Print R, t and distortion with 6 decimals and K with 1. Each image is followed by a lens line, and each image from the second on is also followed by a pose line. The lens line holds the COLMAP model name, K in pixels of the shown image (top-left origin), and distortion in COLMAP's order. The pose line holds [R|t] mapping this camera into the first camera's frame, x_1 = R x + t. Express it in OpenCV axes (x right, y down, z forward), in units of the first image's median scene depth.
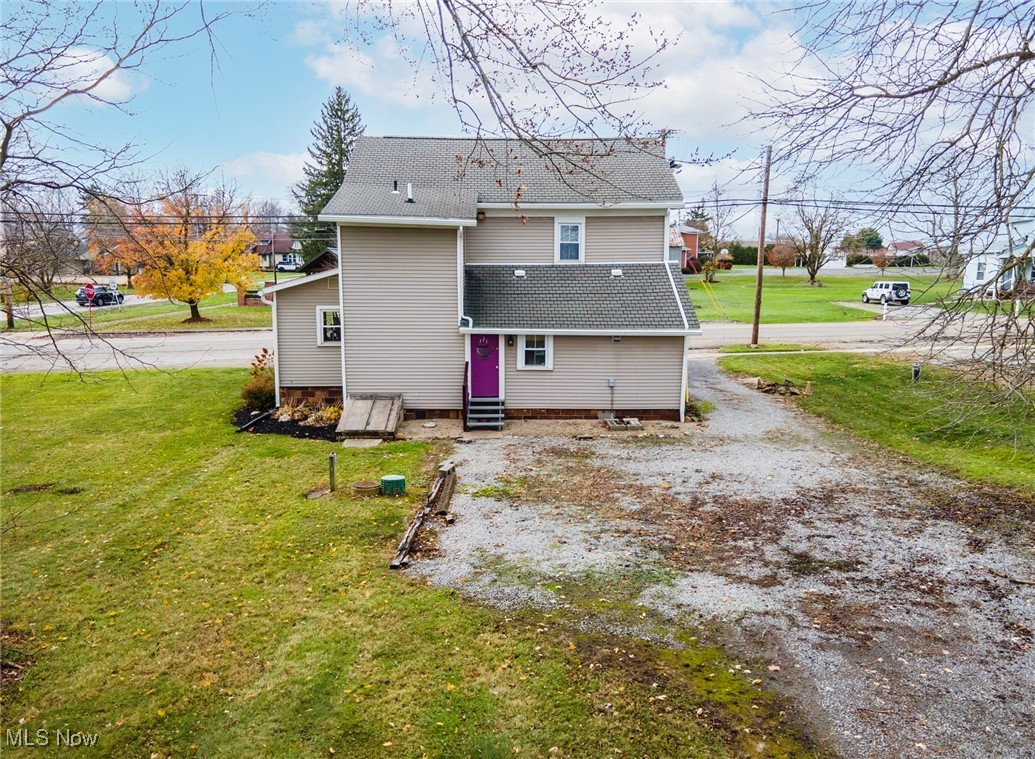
lens RADIAL K [[754.0, 0, 517.5], [0, 754.0, 379.5], [0, 0, 1]] dist [0.024396, -0.000097]
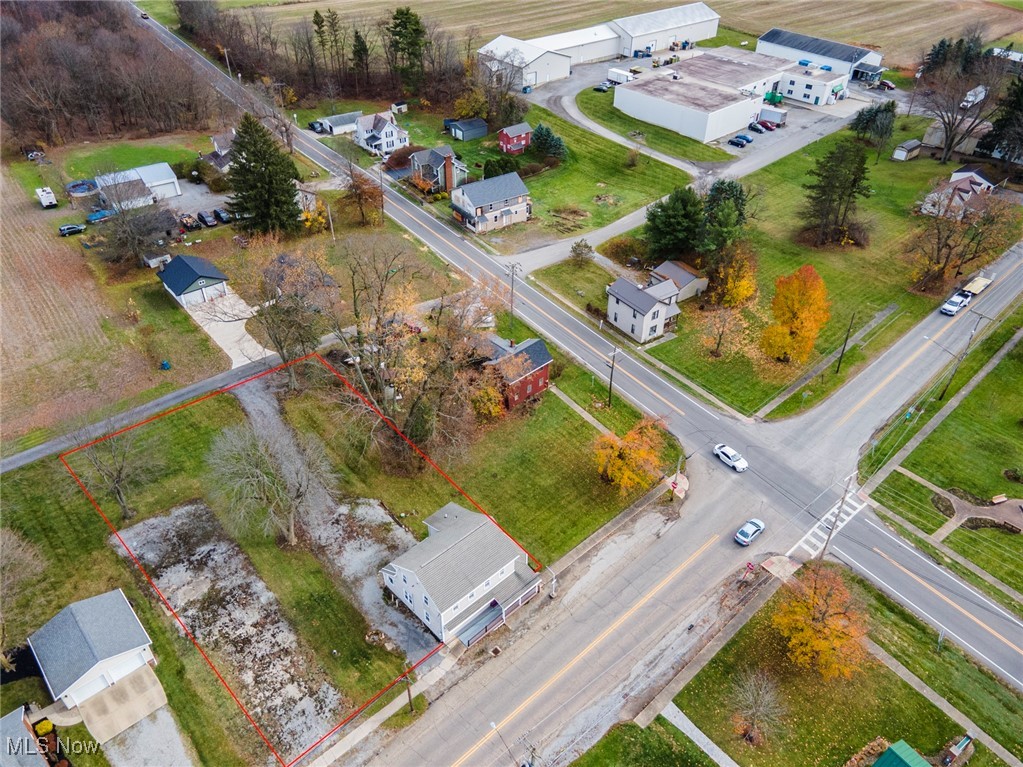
lens RADIAL K [[745.6, 0, 518.9], [0, 745.6, 387.4], [0, 0, 1]] dist [0.021079, 0.044947]
pose [[-0.744410, 0.407596, -0.528884, 1.326933], [-0.104291, 0.711377, 0.695029, -3.397440], [0.659527, 0.572545, -0.487048, 2.747968]]
